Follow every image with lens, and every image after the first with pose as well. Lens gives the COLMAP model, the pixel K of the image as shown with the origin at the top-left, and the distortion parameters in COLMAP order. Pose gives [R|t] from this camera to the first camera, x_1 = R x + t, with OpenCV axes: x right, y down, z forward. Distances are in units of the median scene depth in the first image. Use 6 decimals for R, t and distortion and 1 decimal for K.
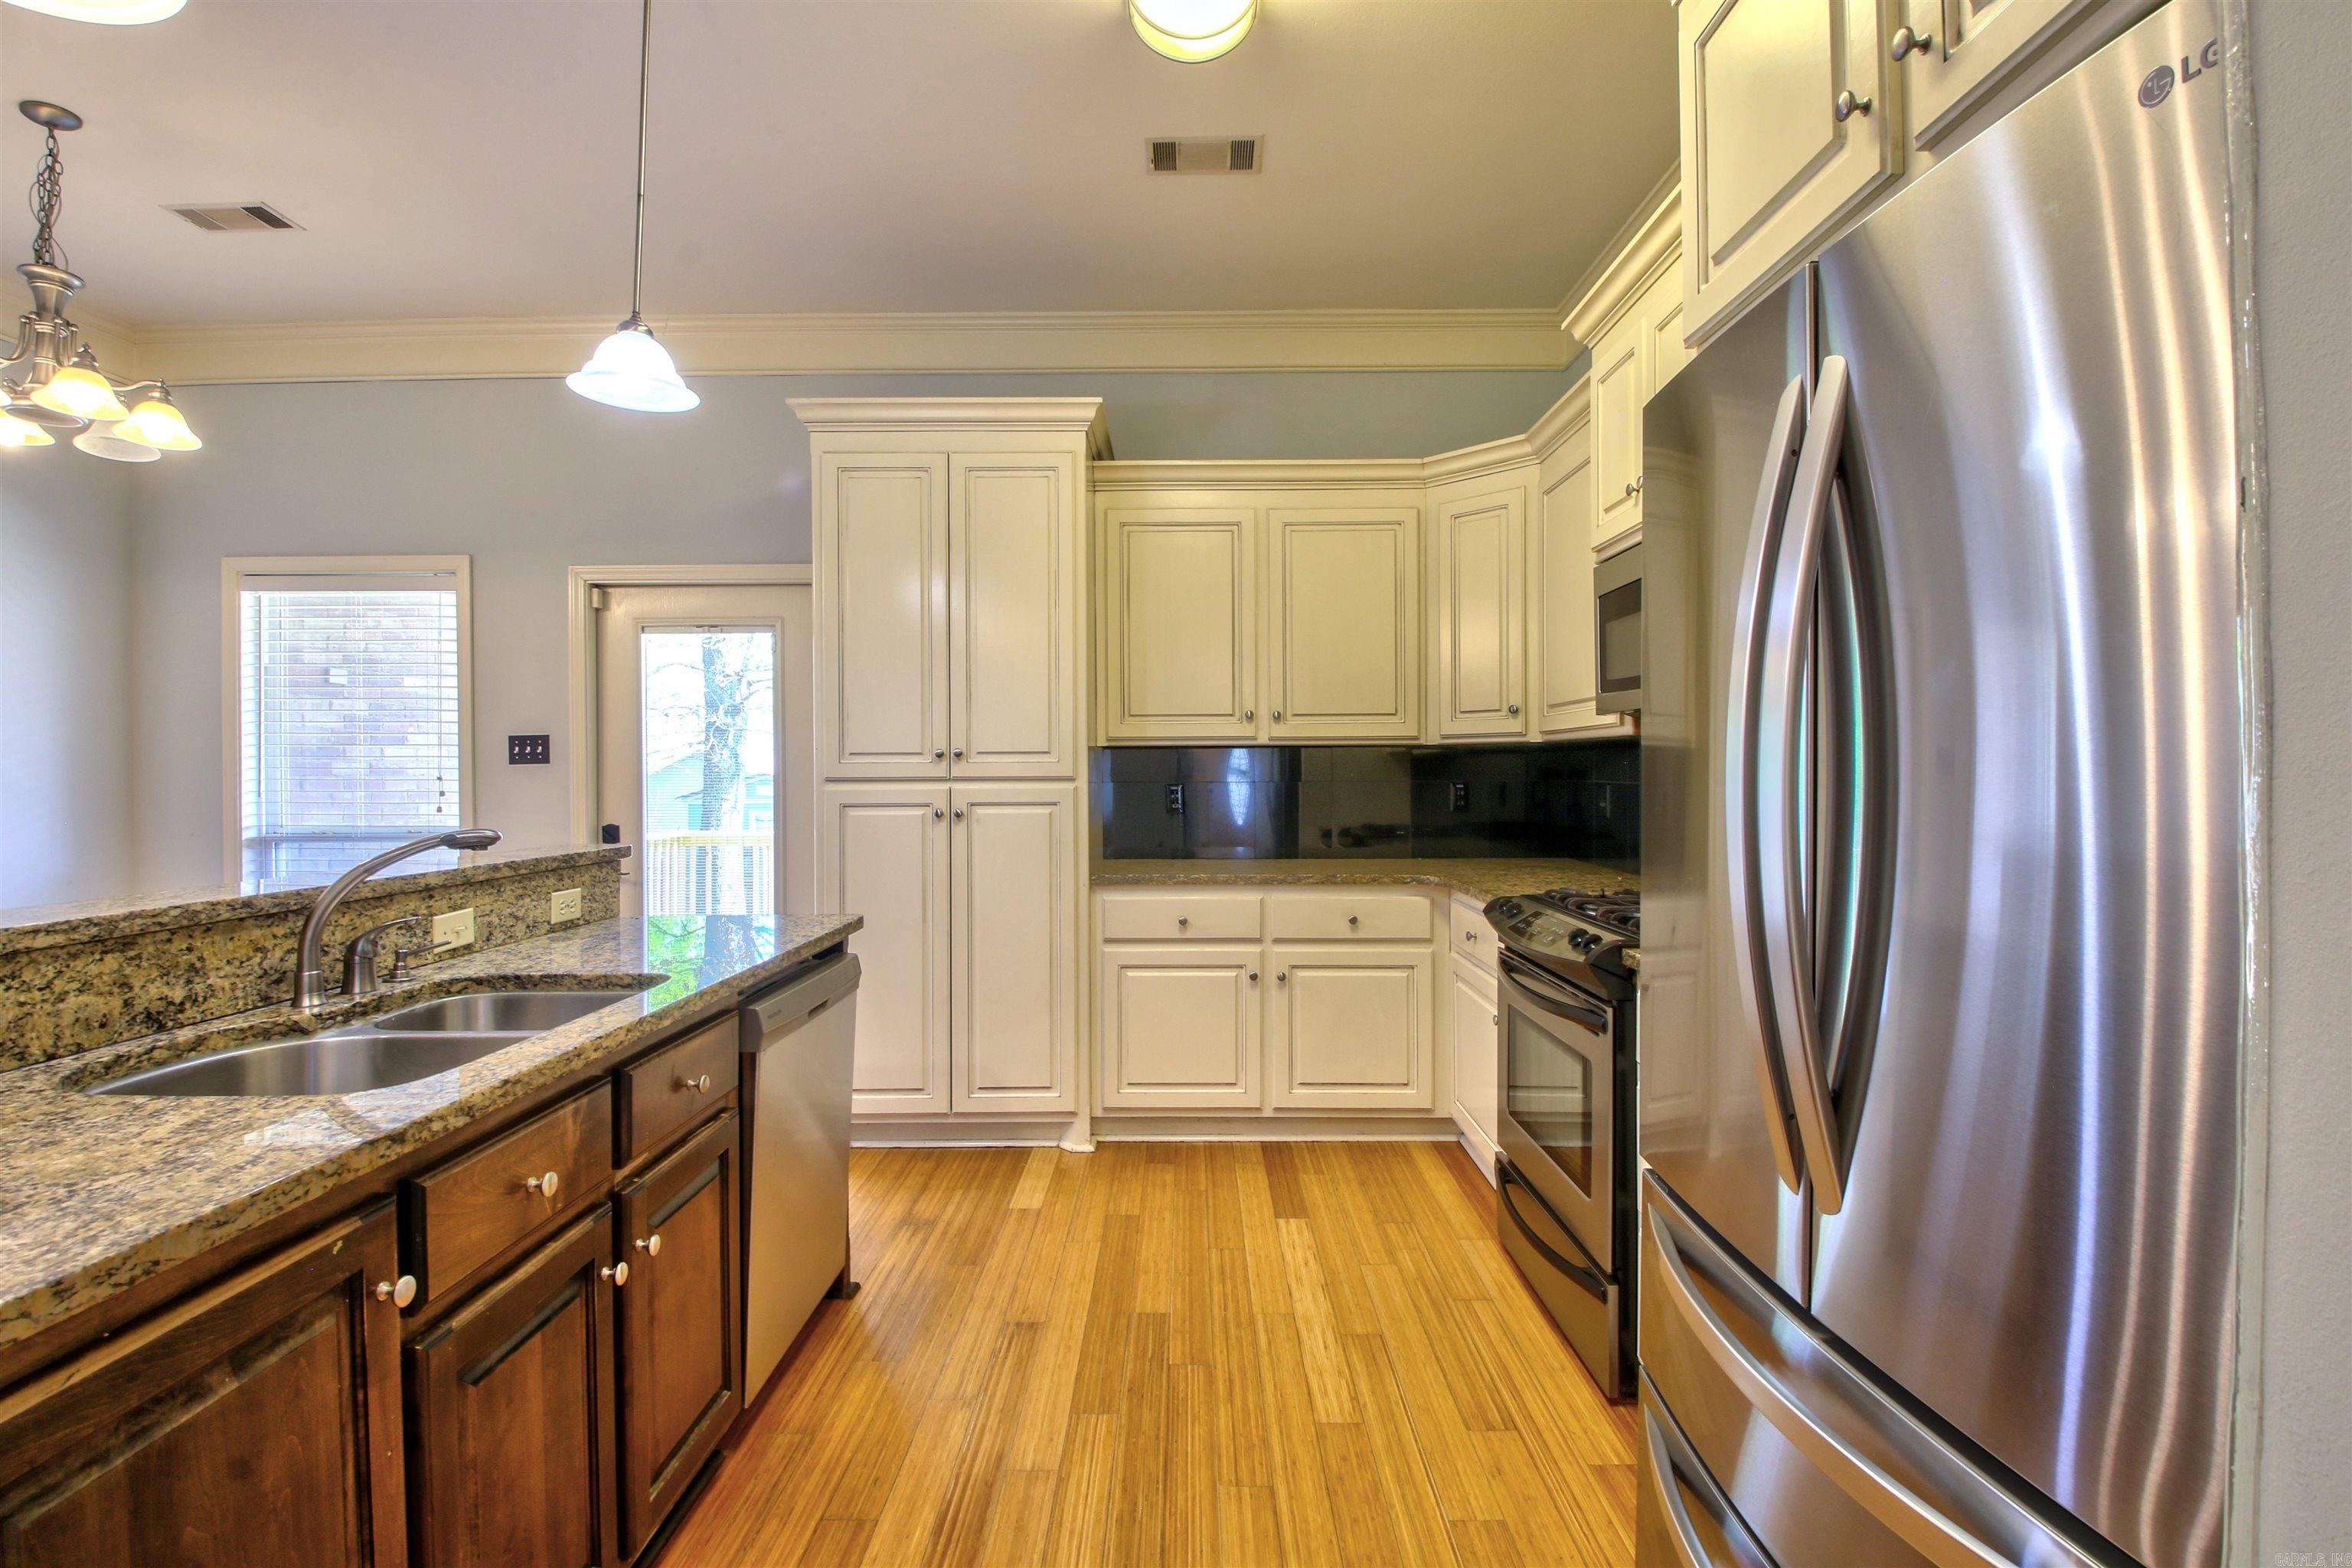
lens RADIAL K [[1087.4, 0, 1181.2], [0, 1087.4, 767.1], [0, 0, 1]] dist [0.007264, -0.018839]
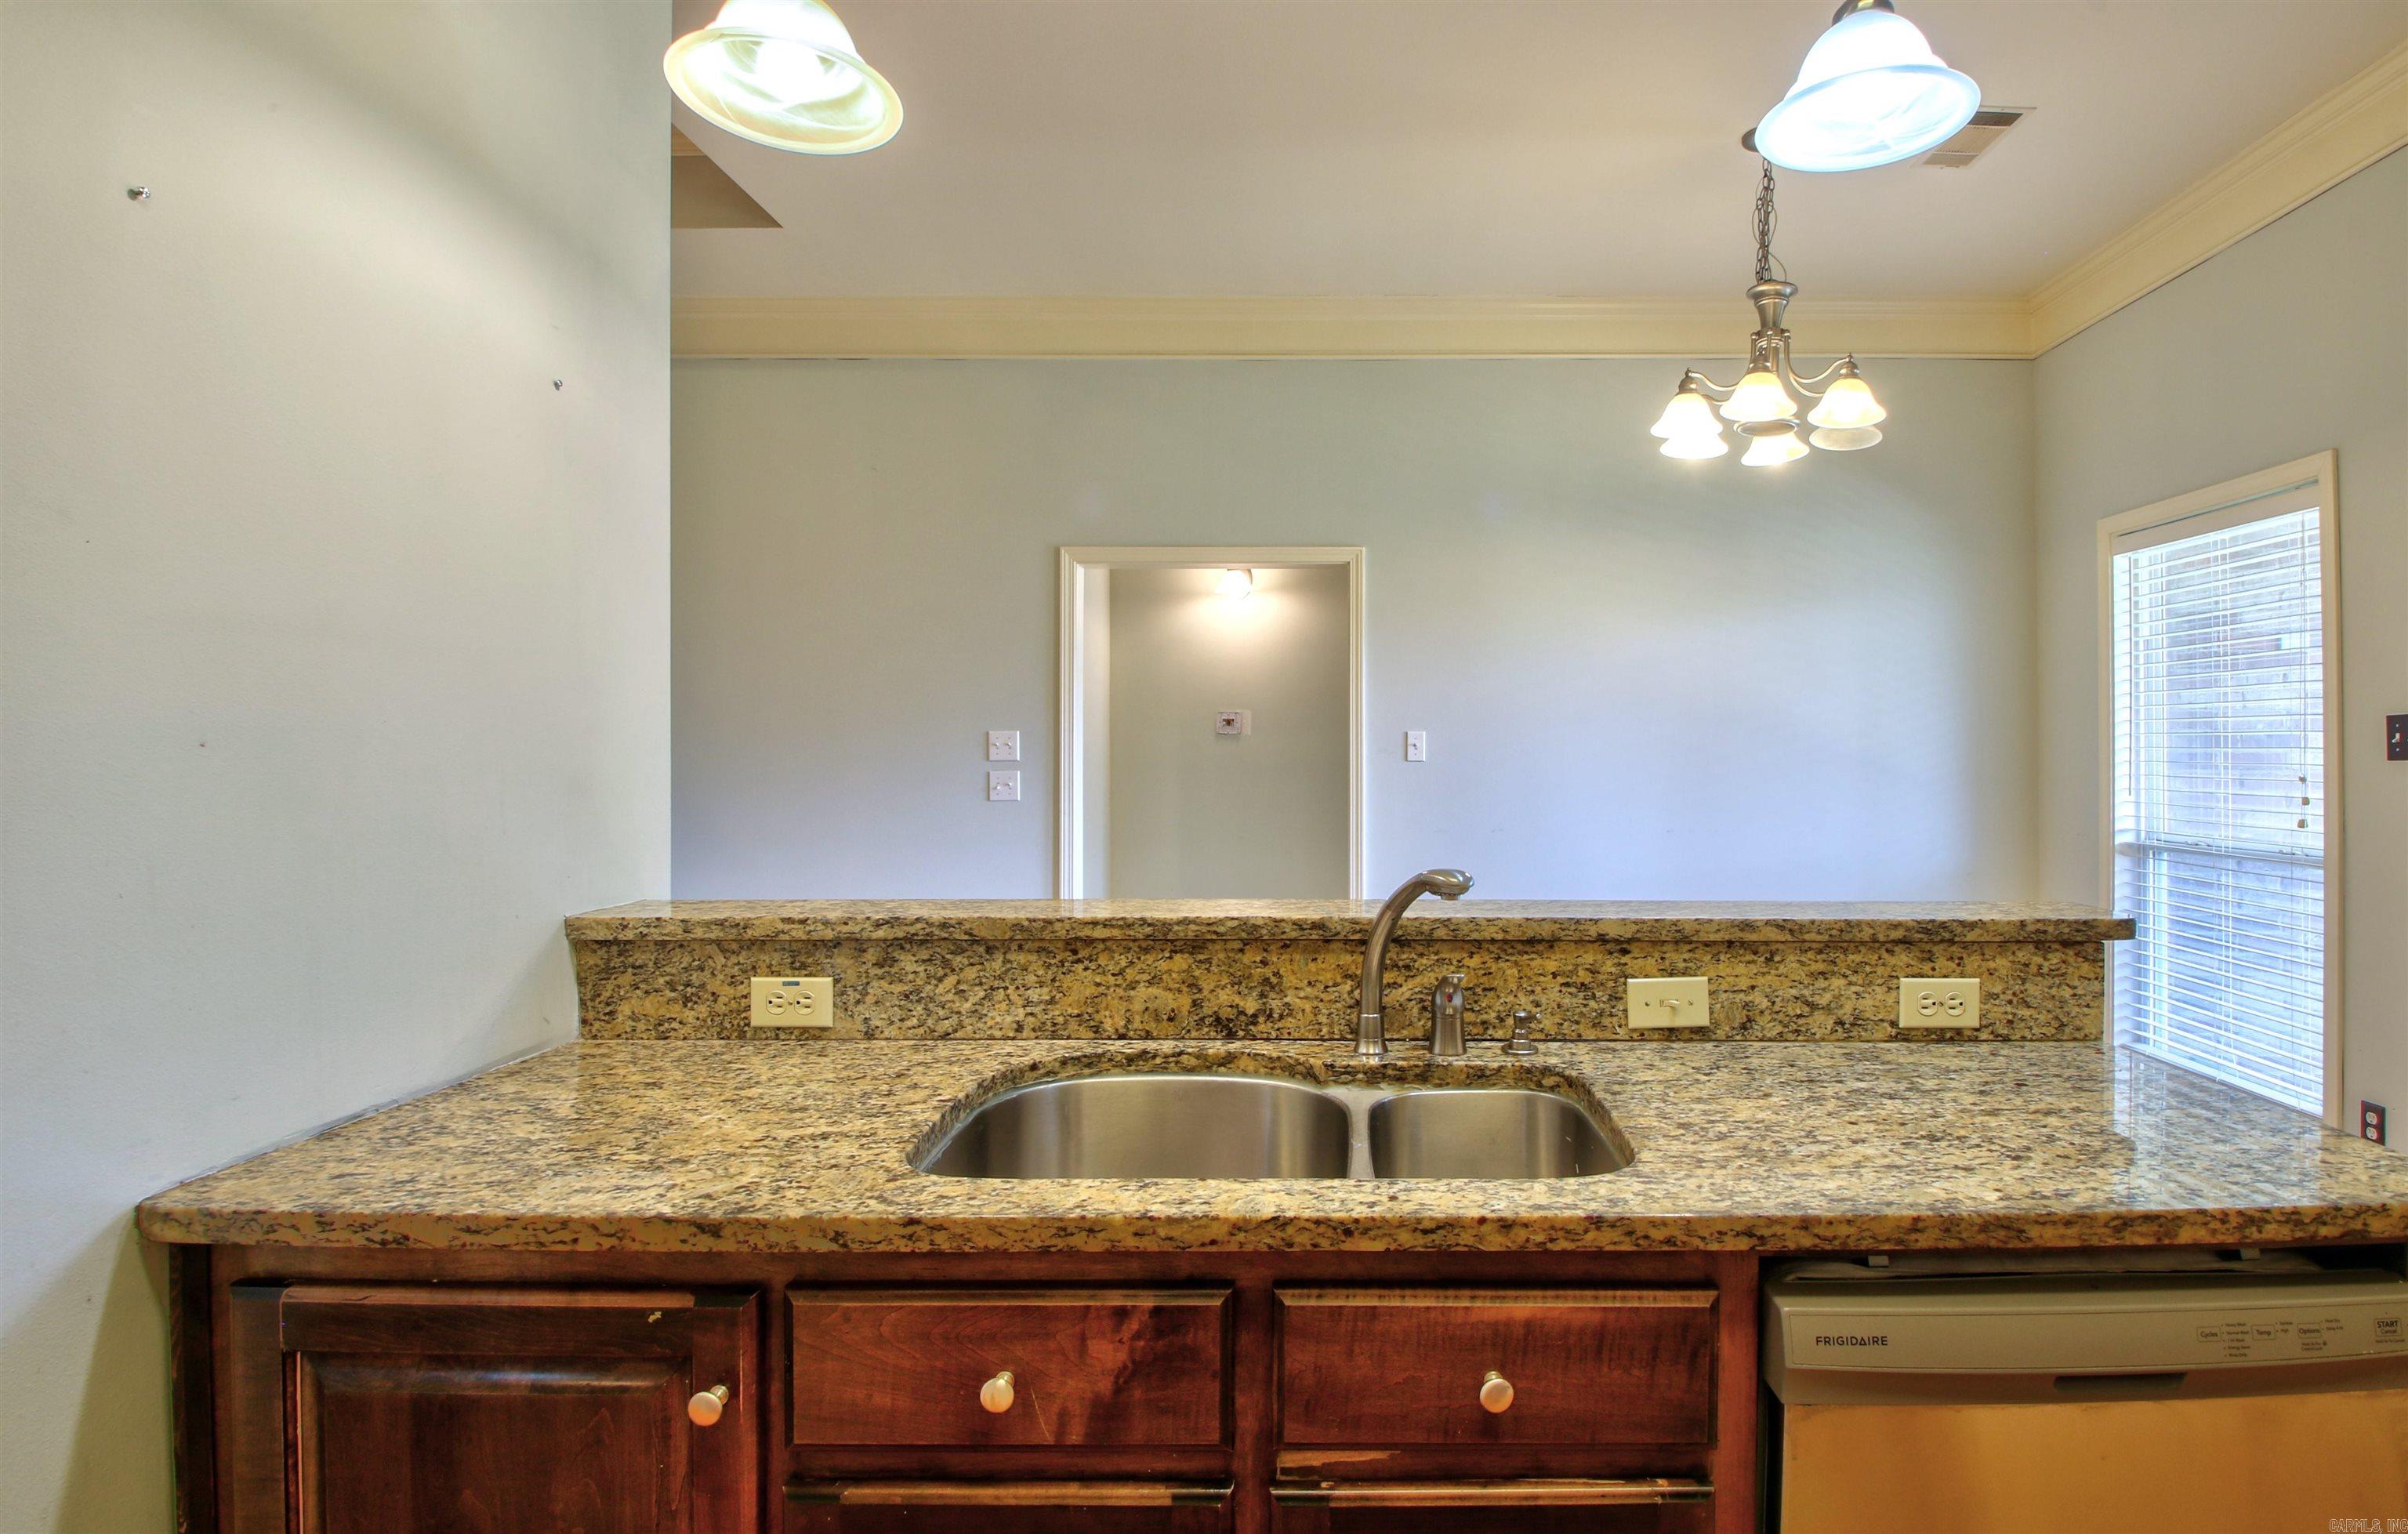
lens RADIAL K [[1164.6, 0, 1270.4], [0, 1164.6, 754.4], [0, 0, 1]] dist [0.008681, -0.019041]
pose [[0.011400, 0.003249, -0.999930, 0.080185], [0.000929, 0.999994, 0.003260, -0.014099], [0.999935, -0.000966, 0.011397, 0.537505]]
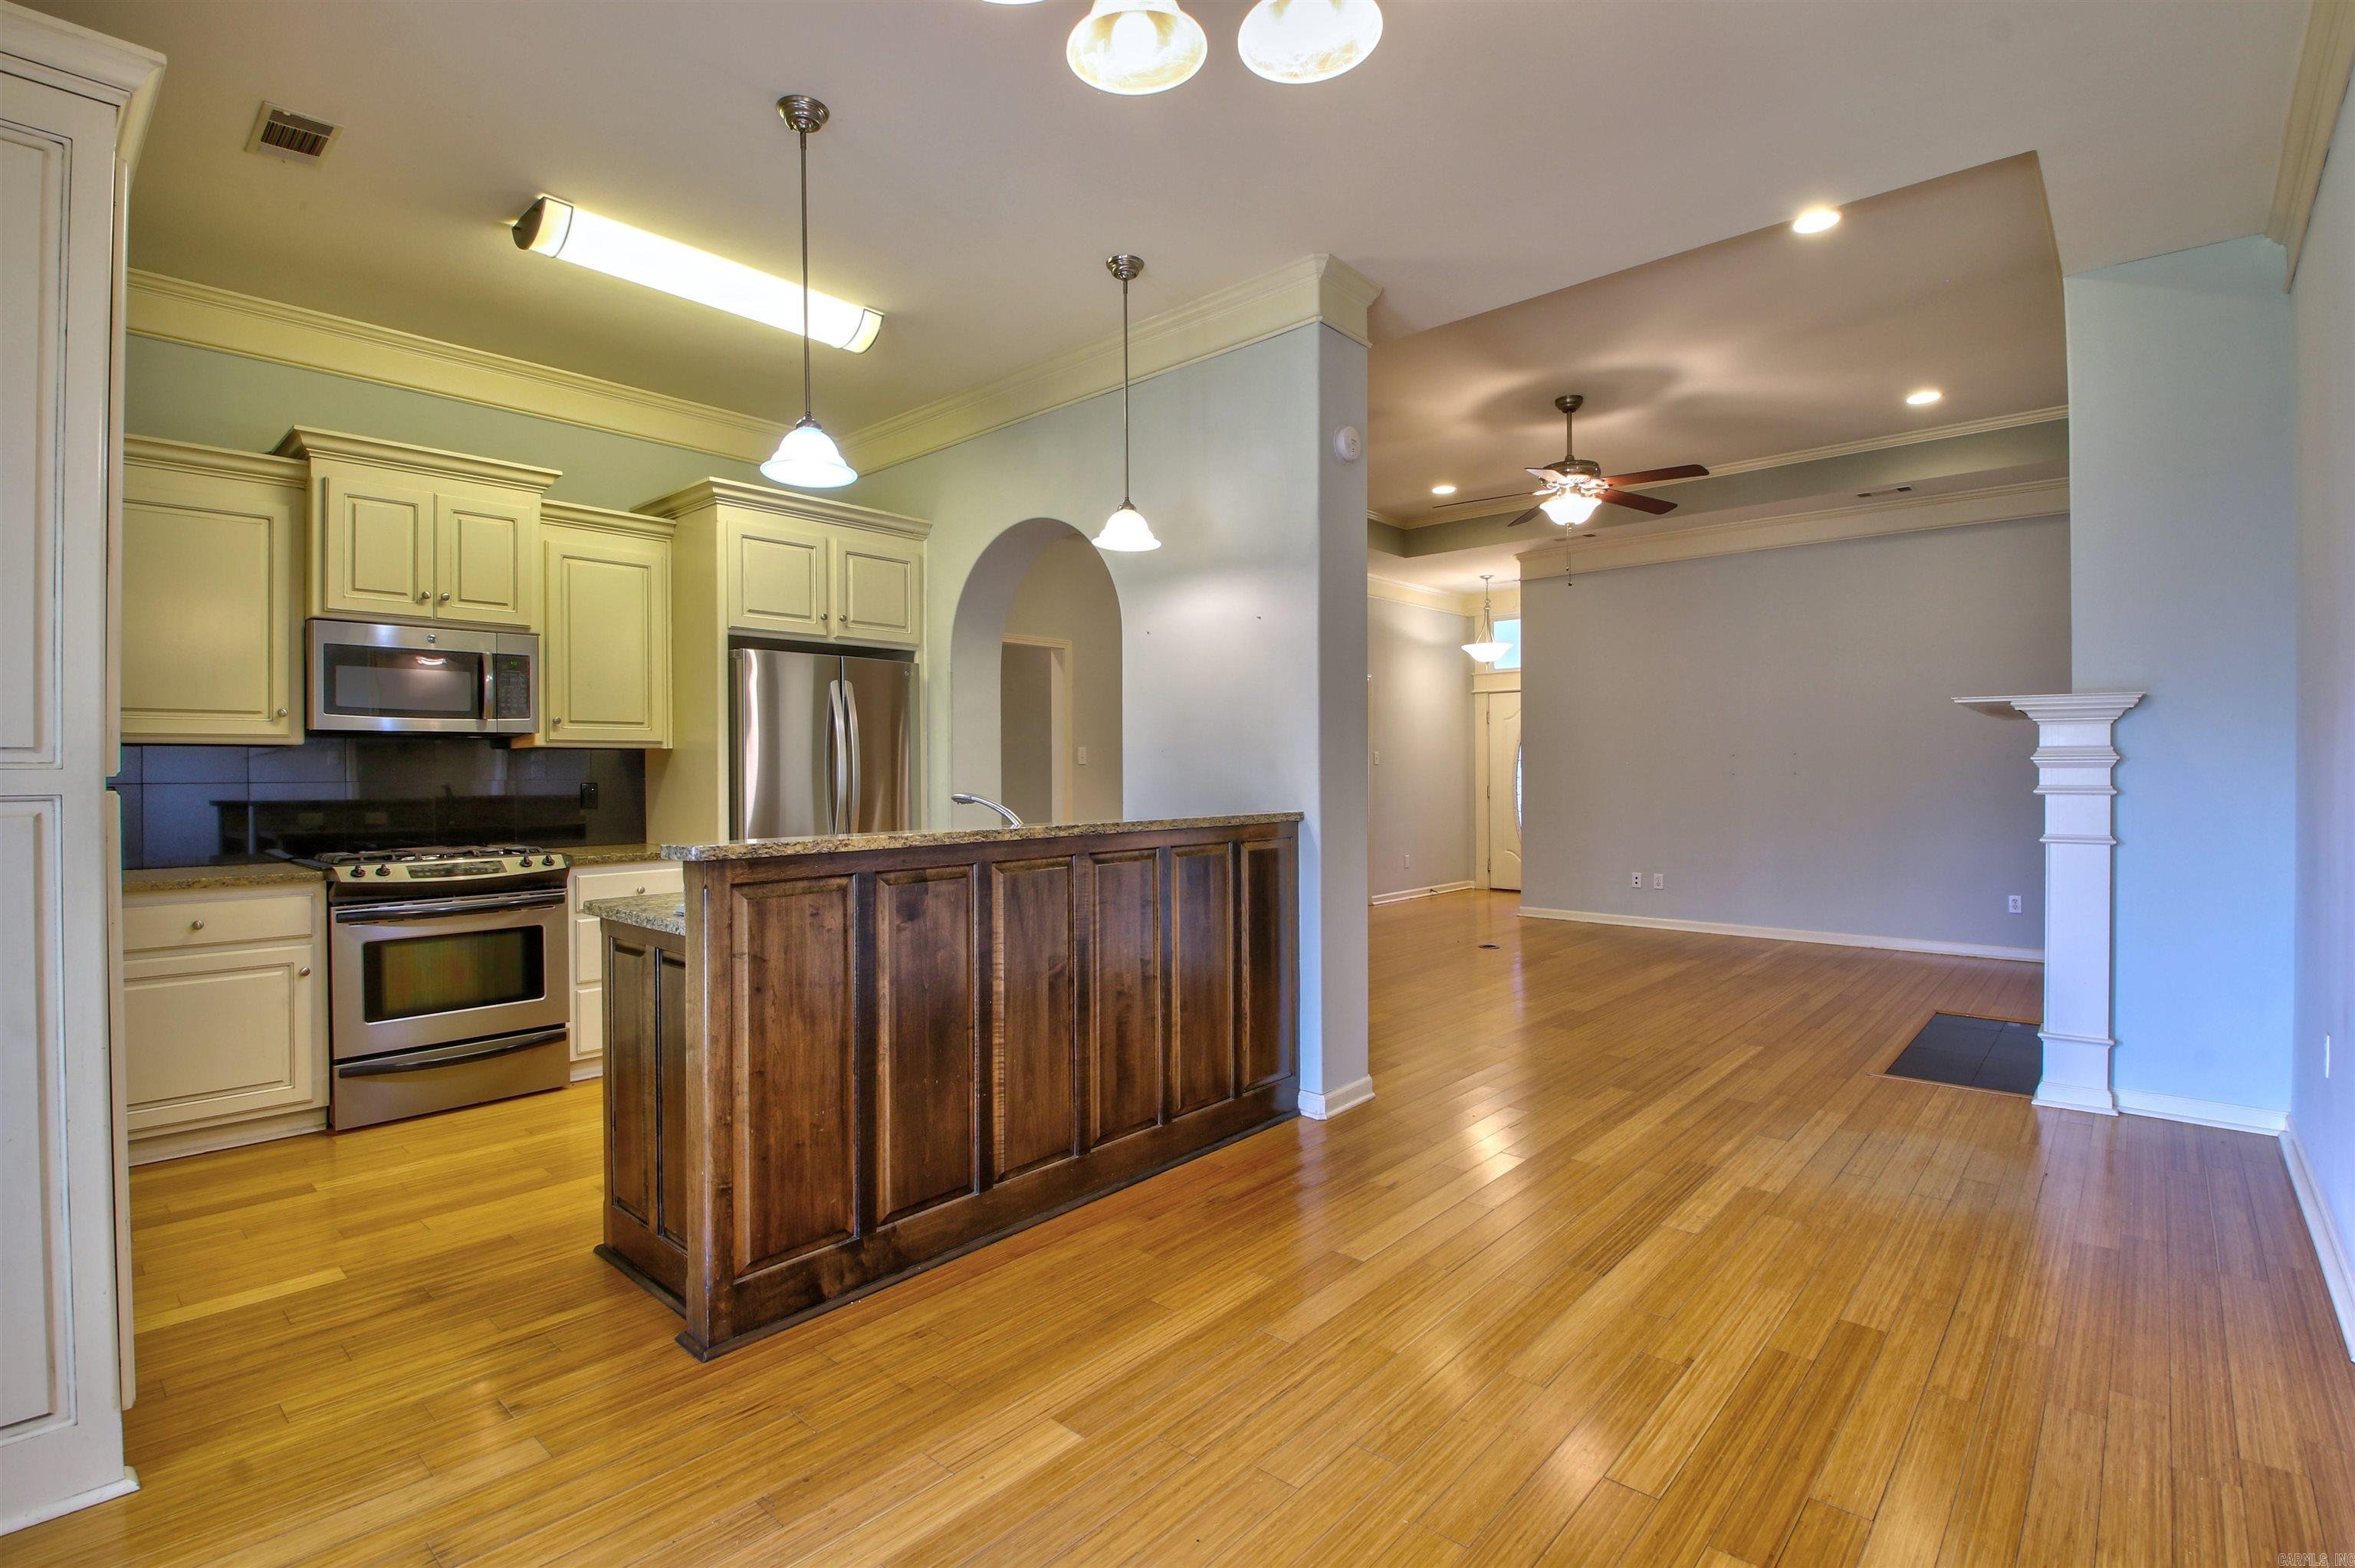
lens RADIAL K [[1088.6, 0, 1174.4], [0, 1088.6, 772.2], [0, 0, 1]] dist [0.007264, -0.018839]
pose [[-0.748076, 0.008401, 0.663560, -1.353846], [0.008064, 0.999961, -0.003568, 0.018698], [-0.663564, 0.002682, -0.748115, 1.346596]]
